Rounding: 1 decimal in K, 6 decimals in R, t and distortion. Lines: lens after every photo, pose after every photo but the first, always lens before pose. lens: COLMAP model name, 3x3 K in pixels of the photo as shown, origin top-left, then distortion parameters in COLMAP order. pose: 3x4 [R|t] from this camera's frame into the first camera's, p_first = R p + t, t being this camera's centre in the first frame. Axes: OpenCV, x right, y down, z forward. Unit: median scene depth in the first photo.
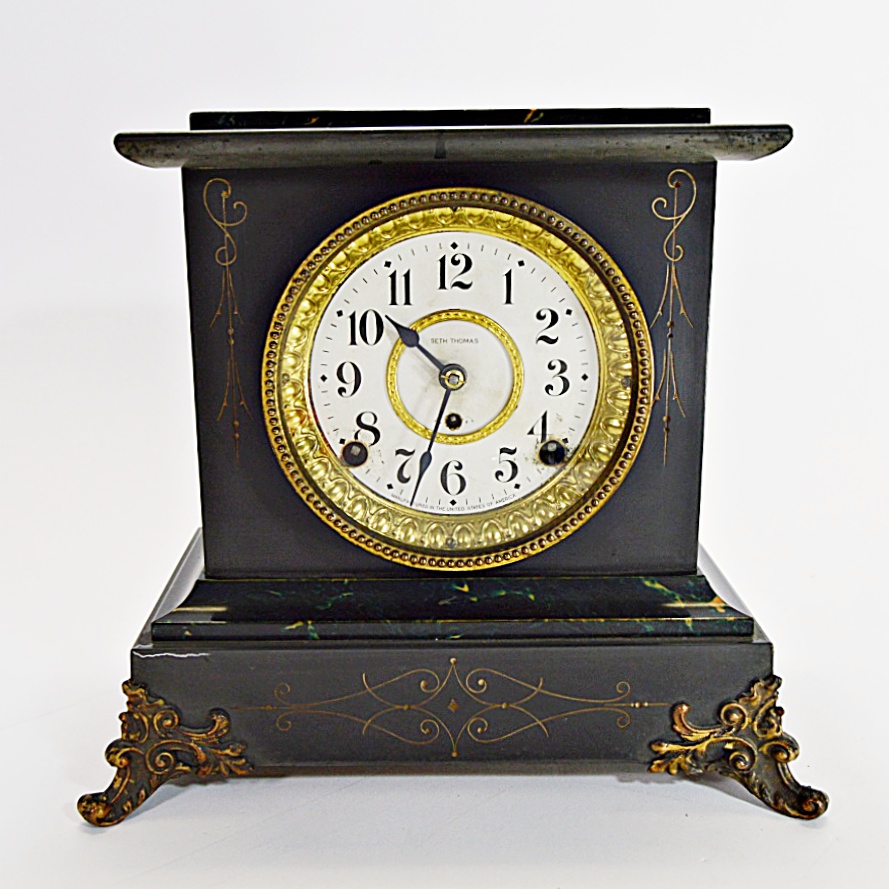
lens RADIAL K [[1121.4, 0, 398.9], [0, 1121.4, 439.7], [0, 0, 1]] dist [-0.036969, 0.000000]
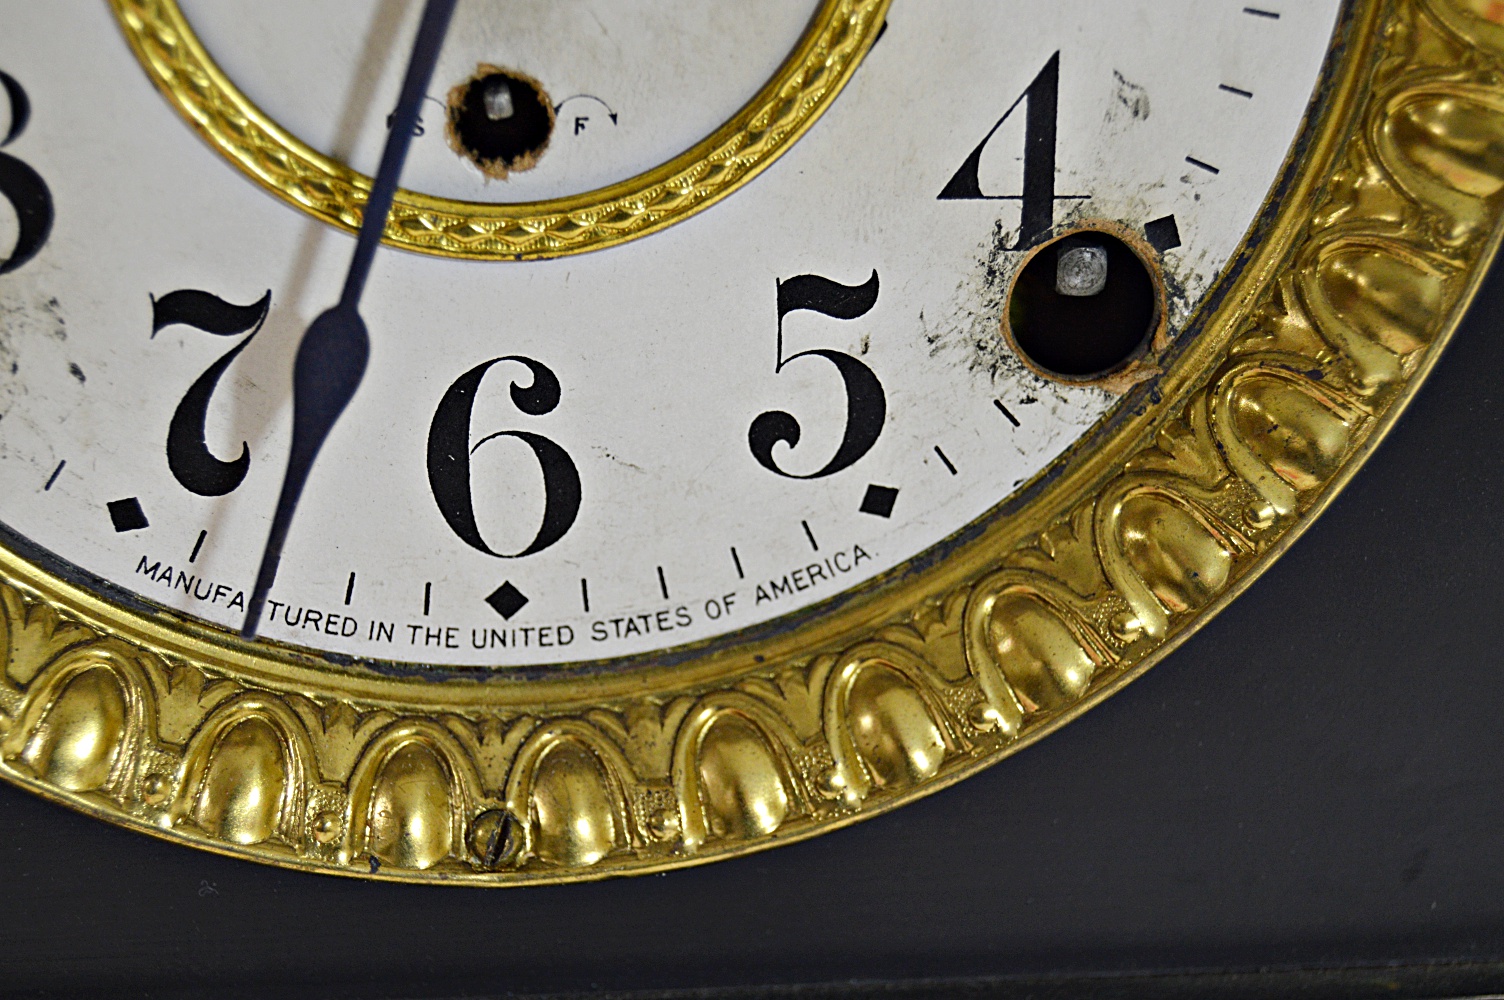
lens RADIAL K [[3217.5, 0, 753.1], [0, 3217.5, 504.3], [0, 0, 1]] dist [-0.033559, 0.000000]
pose [[0.993581, -0.017748, 0.111726, 0.032492], [0.007305, 0.995621, 0.093199, -0.003994], [-0.112891, -0.091785, 0.989359, 0.531821]]
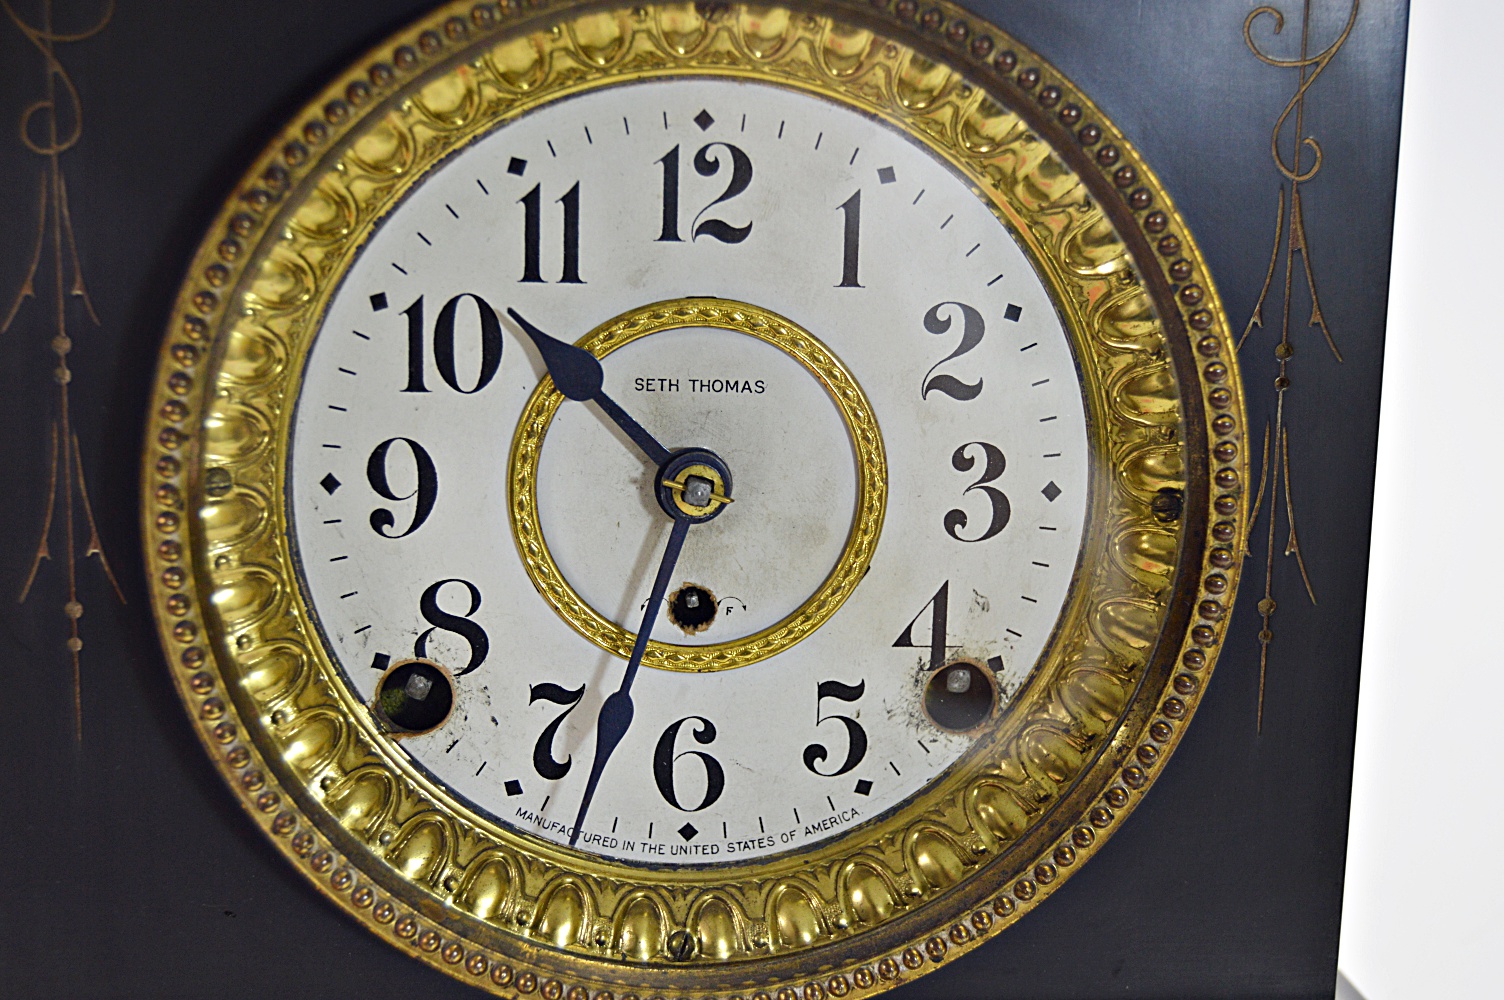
lens RADIAL K [[2160.4, 0, 754.6], [0, 2160.4, 503.0], [0, 0, 1]] dist [-0.011129, 0.000000]
pose [[0.993431, 0.014213, 0.113547, -0.011218], [-0.007694, 0.998308, -0.057641, -0.010412], [-0.114175, 0.056389, 0.991859, 0.310267]]
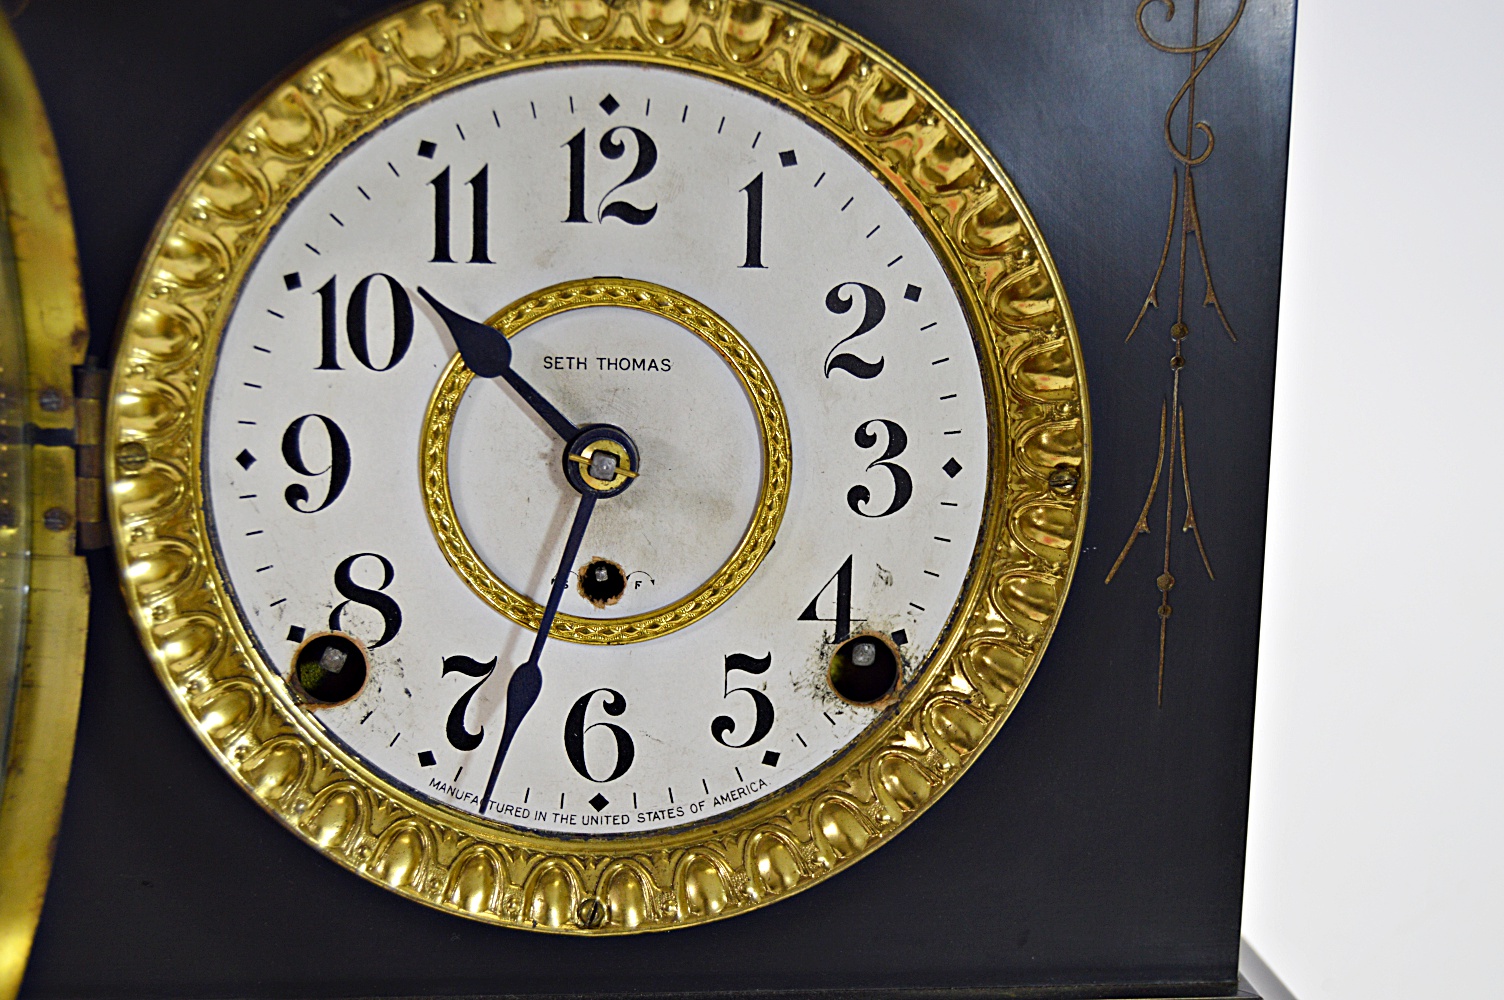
lens RADIAL K [[2160.4, 0, 754.6], [0, 2160.4, 505.6], [0, 0, 1]] dist [-0.011129, 0.000000]
pose [[0.993056, 0.014745, 0.116713, 0.015482], [-0.006366, 0.997396, -0.071839, 0.009494], [-0.117468, 0.070597, 0.990564, 0.291259]]
